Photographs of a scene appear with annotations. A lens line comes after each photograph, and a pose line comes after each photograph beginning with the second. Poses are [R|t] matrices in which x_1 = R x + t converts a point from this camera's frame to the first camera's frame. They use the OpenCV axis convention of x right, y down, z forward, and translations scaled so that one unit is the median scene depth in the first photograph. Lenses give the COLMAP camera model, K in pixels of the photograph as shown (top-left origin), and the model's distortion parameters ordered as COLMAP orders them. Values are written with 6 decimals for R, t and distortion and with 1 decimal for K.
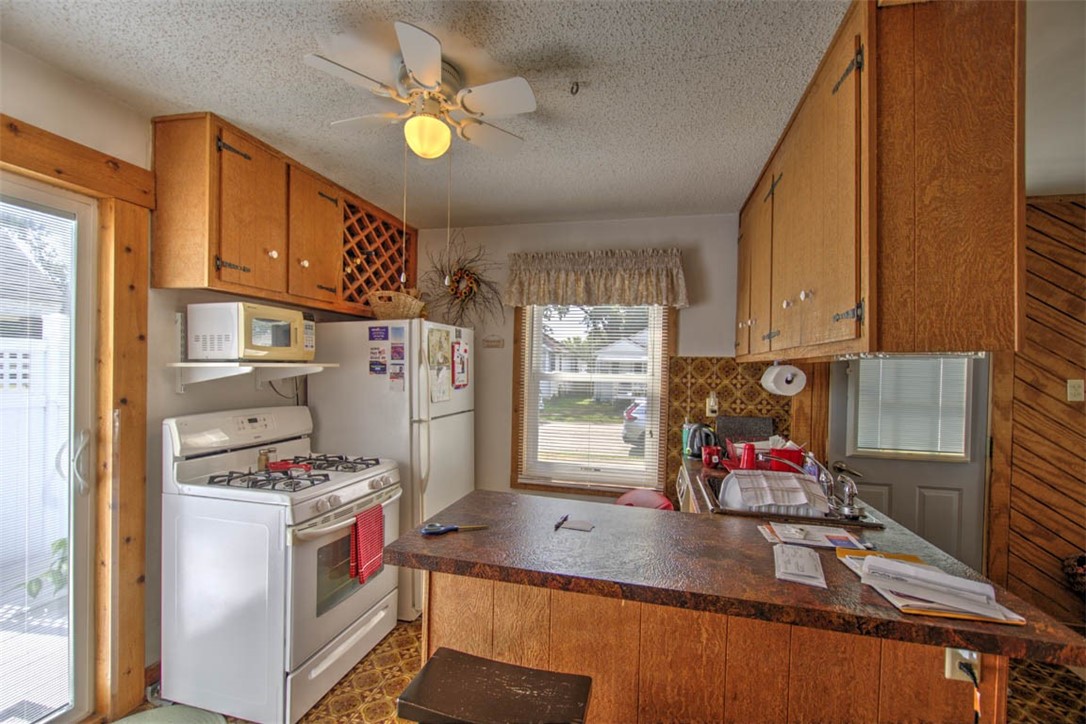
lens RADIAL K [[474.6, 0, 540.1], [0, 474.6, 375.8], [0, 0, 1]] dist [-0.002719, -0.000446]
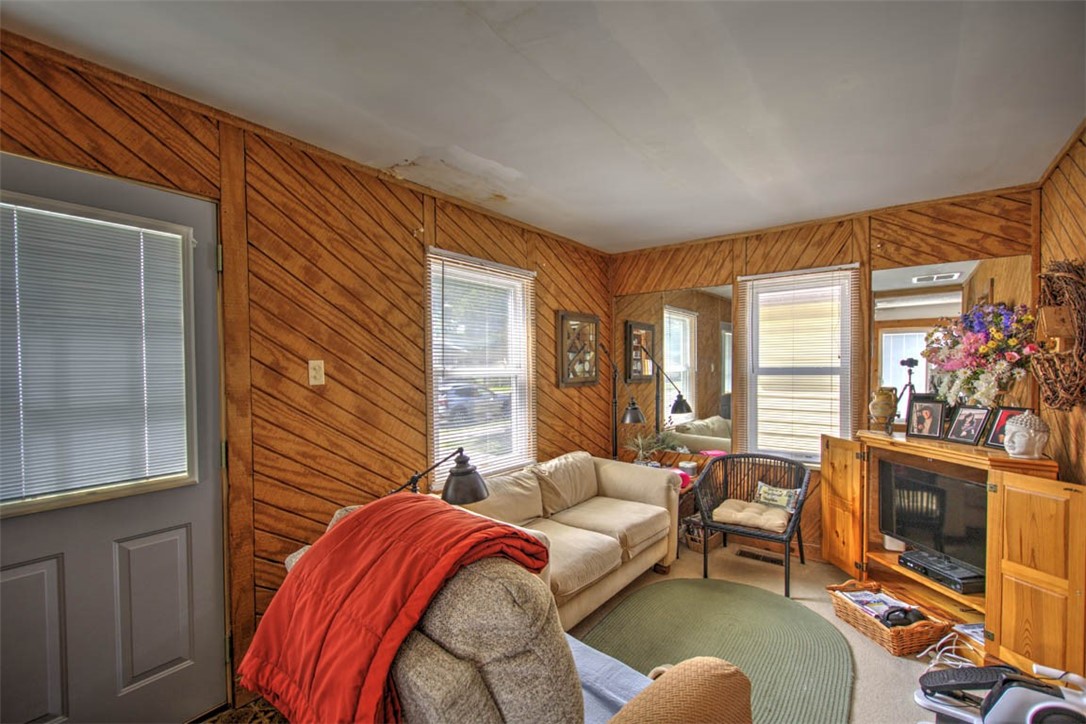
lens RADIAL K [[474.6, 0, 540.1], [0, 474.6, 375.8], [0, 0, 1]] dist [-0.002719, -0.000446]
pose [[0.392304, -0.043949, 0.918785, 0.479206], [0.025067, 0.998998, 0.037082, 0.014055], [-0.919494, 0.008483, 0.393013, 0.270037]]
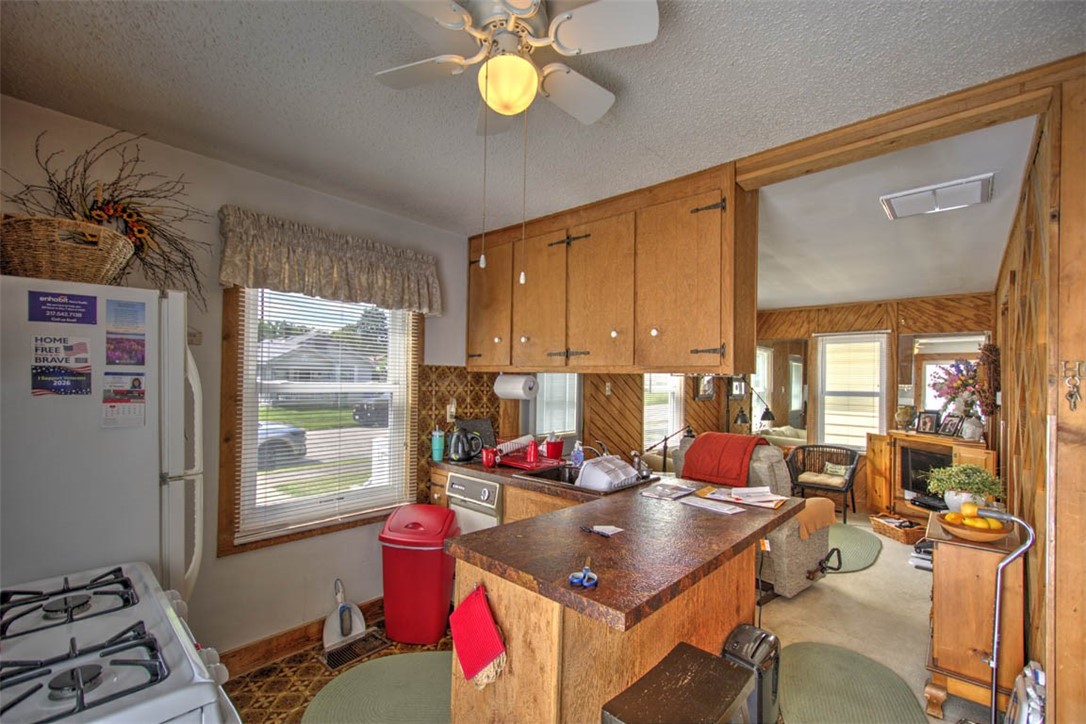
lens RADIAL K [[474.6, 0, 540.1], [0, 474.6, 375.8], [0, 0, 1]] dist [-0.002719, -0.000446]
pose [[0.467433, -0.003660, 0.884021, -0.554096], [0.002766, 0.999993, 0.002678, -0.022700], [-0.884024, 0.001193, 0.467439, 0.371025]]
